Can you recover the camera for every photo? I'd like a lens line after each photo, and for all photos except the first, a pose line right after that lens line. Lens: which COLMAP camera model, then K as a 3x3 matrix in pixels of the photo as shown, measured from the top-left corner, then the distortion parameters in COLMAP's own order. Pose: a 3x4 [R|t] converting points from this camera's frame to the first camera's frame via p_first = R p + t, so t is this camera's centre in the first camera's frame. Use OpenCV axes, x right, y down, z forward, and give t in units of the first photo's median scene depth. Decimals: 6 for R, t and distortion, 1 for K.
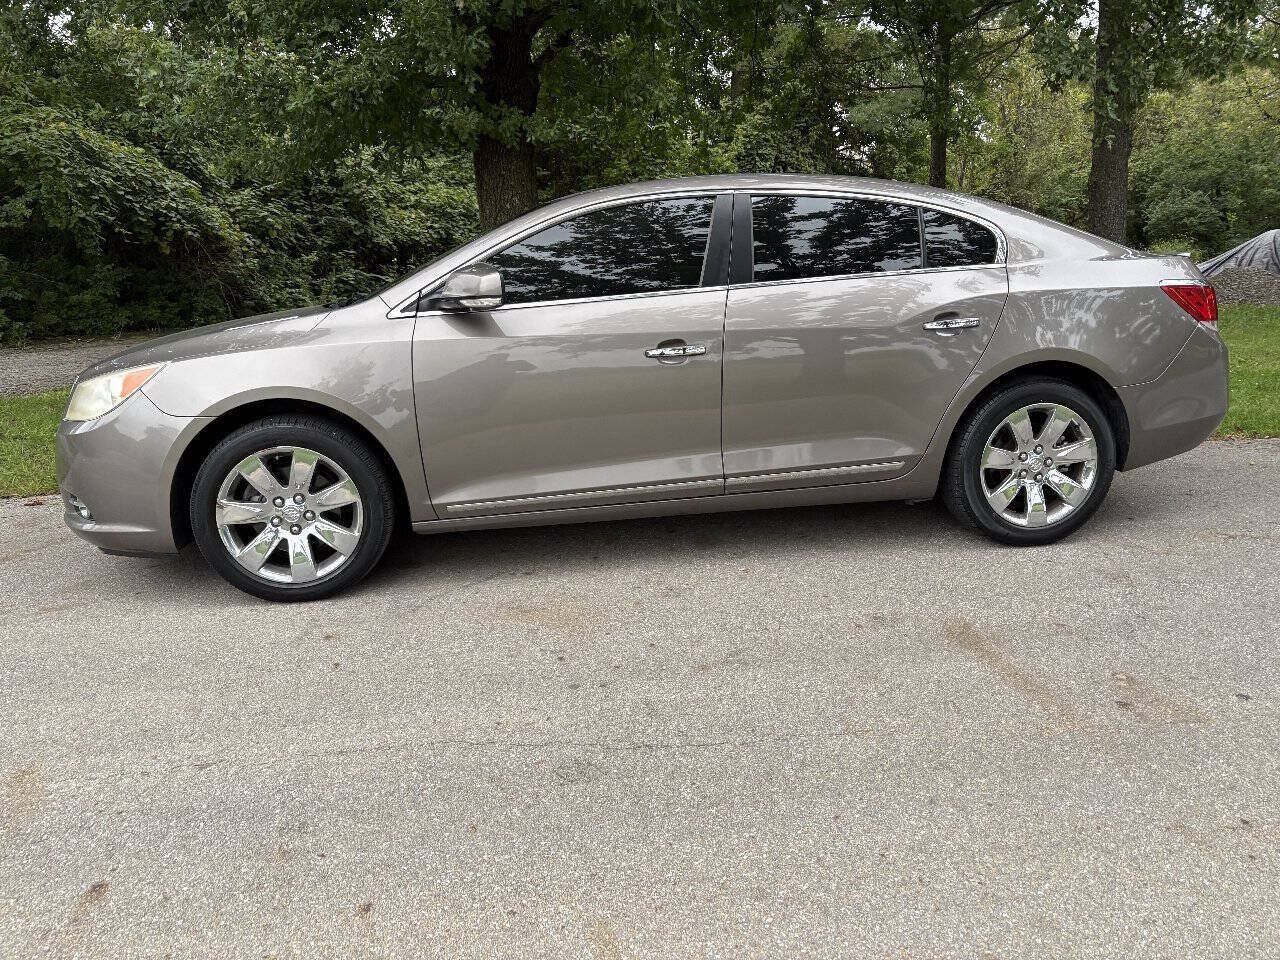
lens RADIAL K [[1002.0, 0, 634.3], [0, 1002.0, 476.4], [0, 0, 1]] dist [0.009832, 0.007981]
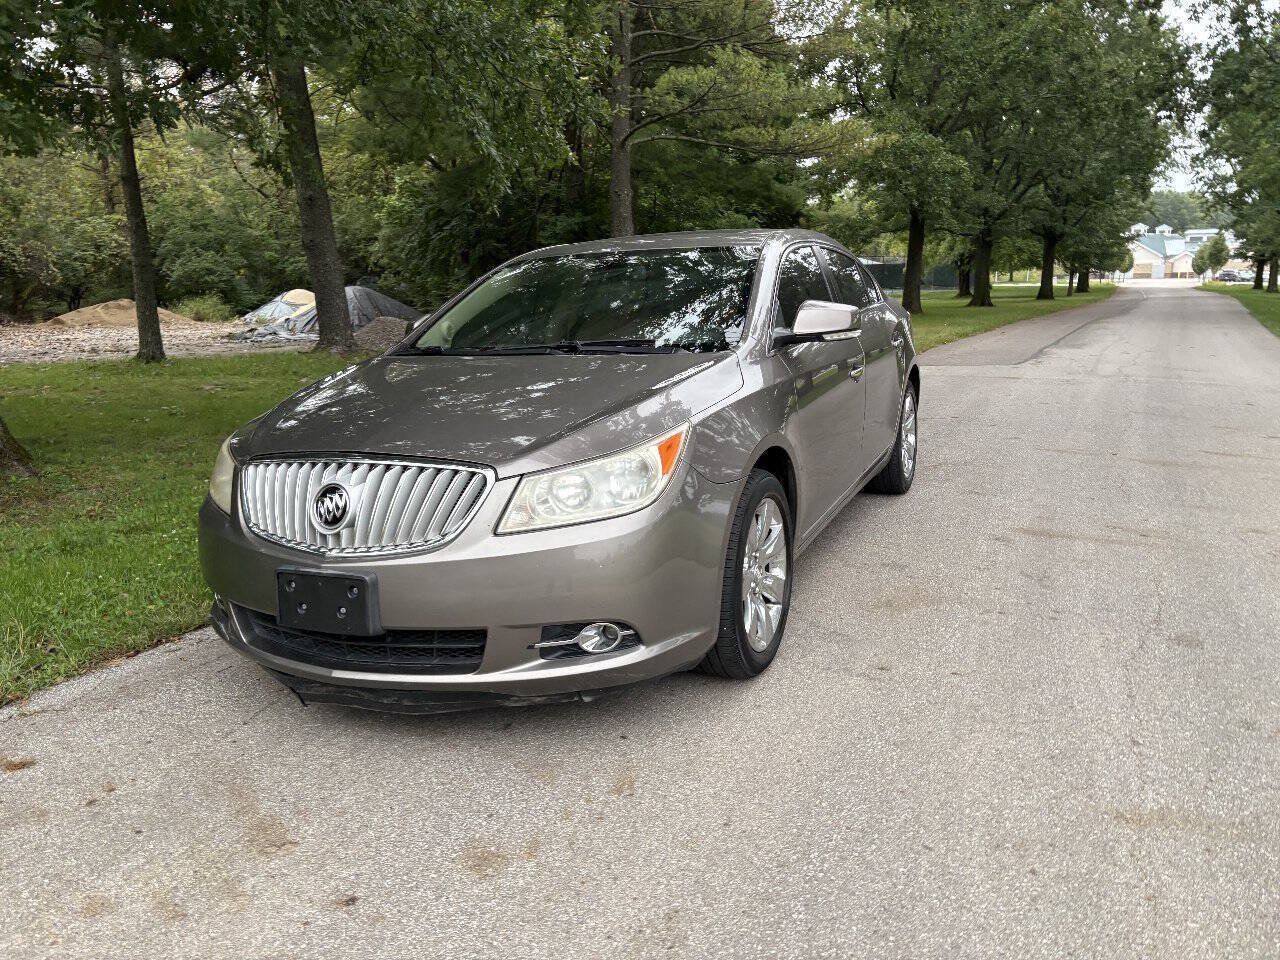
lens RADIAL K [[995.9, 0, 658.8], [0, 995.9, 478.4], [0, 0, 1]] dist [0.019643, 0.005943]
pose [[0.517605, -0.154640, 0.841529, -1.032779], [0.198565, 0.978390, 0.057657, -0.106546], [-0.832260, 0.137255, 0.537125, 0.519648]]
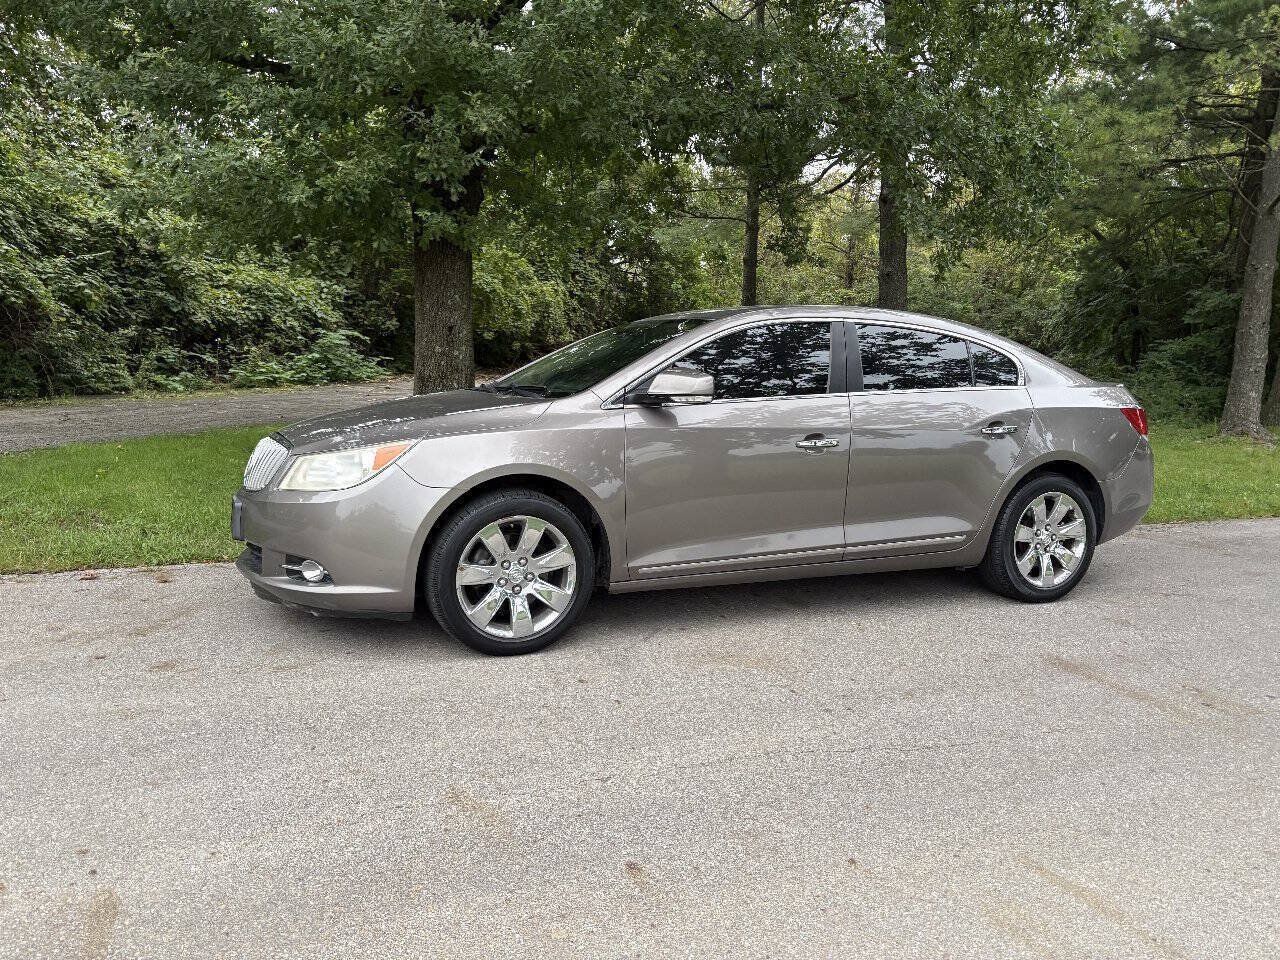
lens RADIAL K [[997.2, 0, 634.9], [0, 997.2, 479.7], [0, 0, 1]] dist [0.043222, -0.051557]
pose [[0.963047, 0.023603, 0.268298, -0.468729], [0.000691, 0.995933, -0.090095, 0.028257], [-0.269333, 0.086951, 0.959114, -0.115032]]
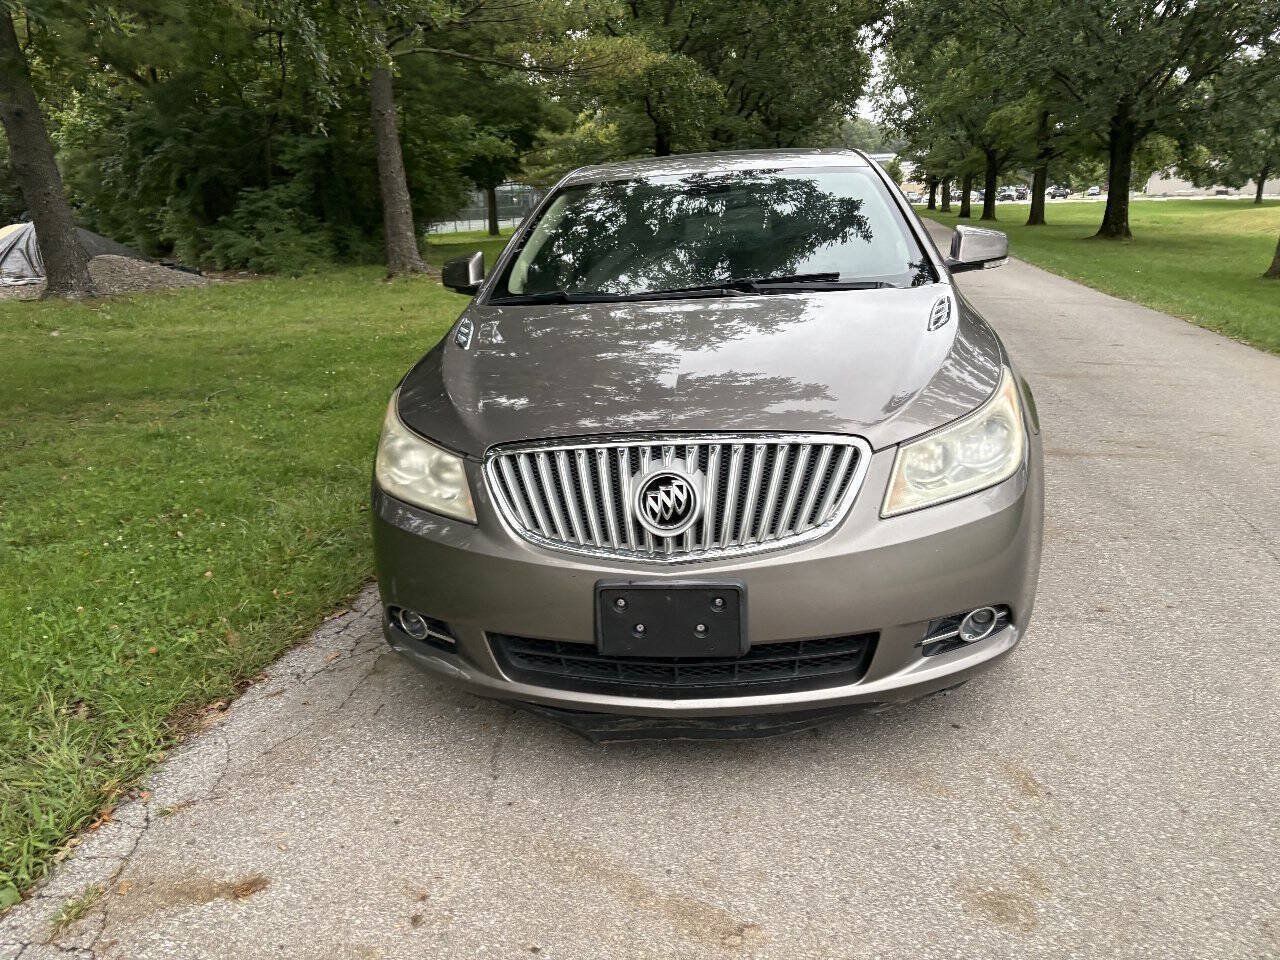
lens RADIAL K [[990.7, 0, 640.0], [0, 990.7, 480.0], [0, 0, 1]] dist [0.024835, -0.007875]
pose [[0.262422, -0.249842, 0.932048, -1.077525], [0.241738, 0.952121, 0.187160, -0.206637], [-0.934183, 0.176197, 0.310254, 0.915269]]
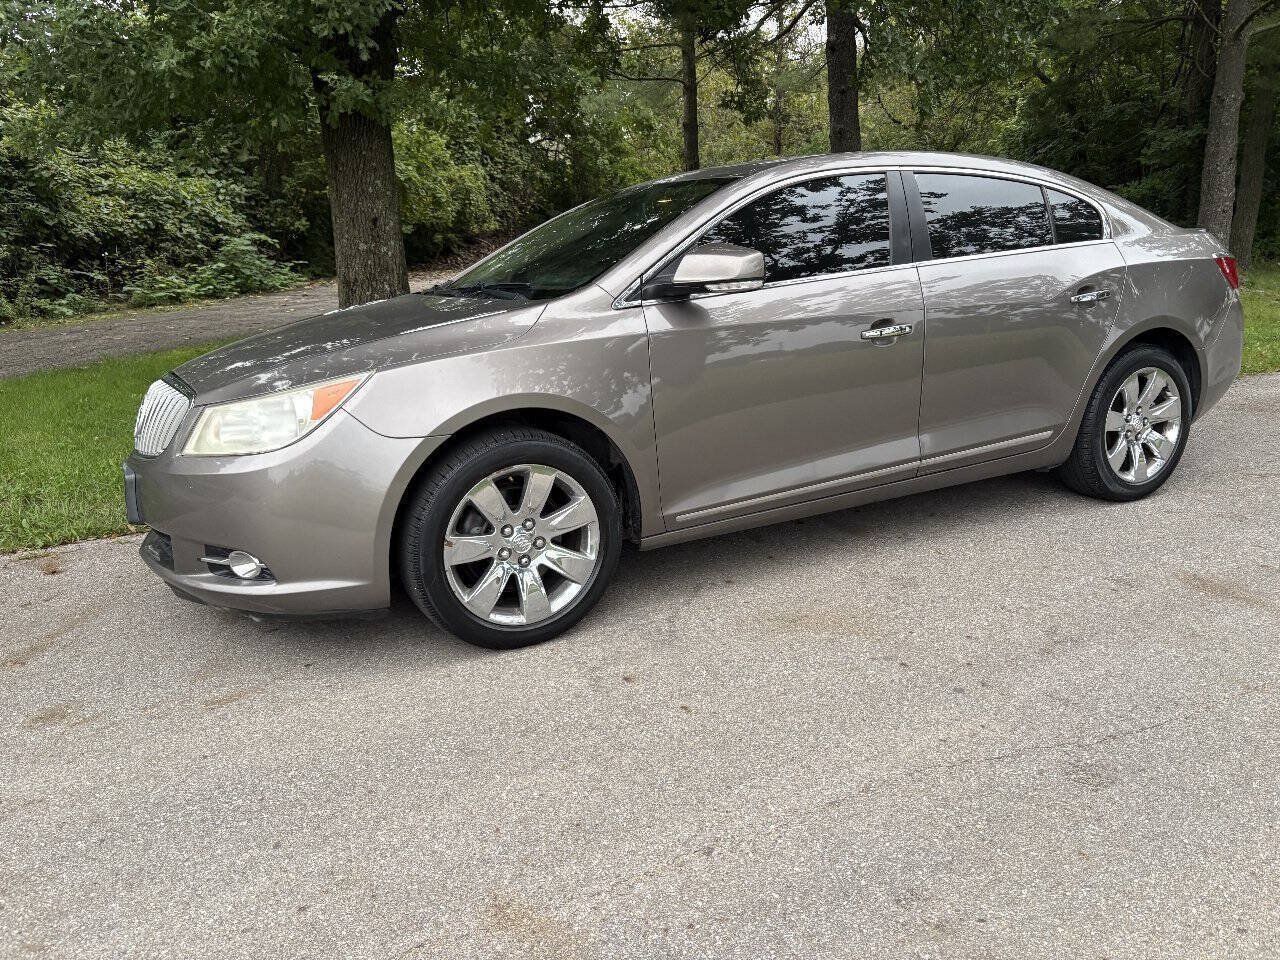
lens RADIAL K [[995.3, 0, 640.9], [0, 995.3, 484.8], [0, 0, 1]] dist [0.007003, 0.011025]
pose [[0.939188, -0.090655, 0.331222, -0.472064], [0.085033, 0.995881, 0.031456, -0.026988], [-0.332709, -0.001378, 0.943029, 0.157720]]
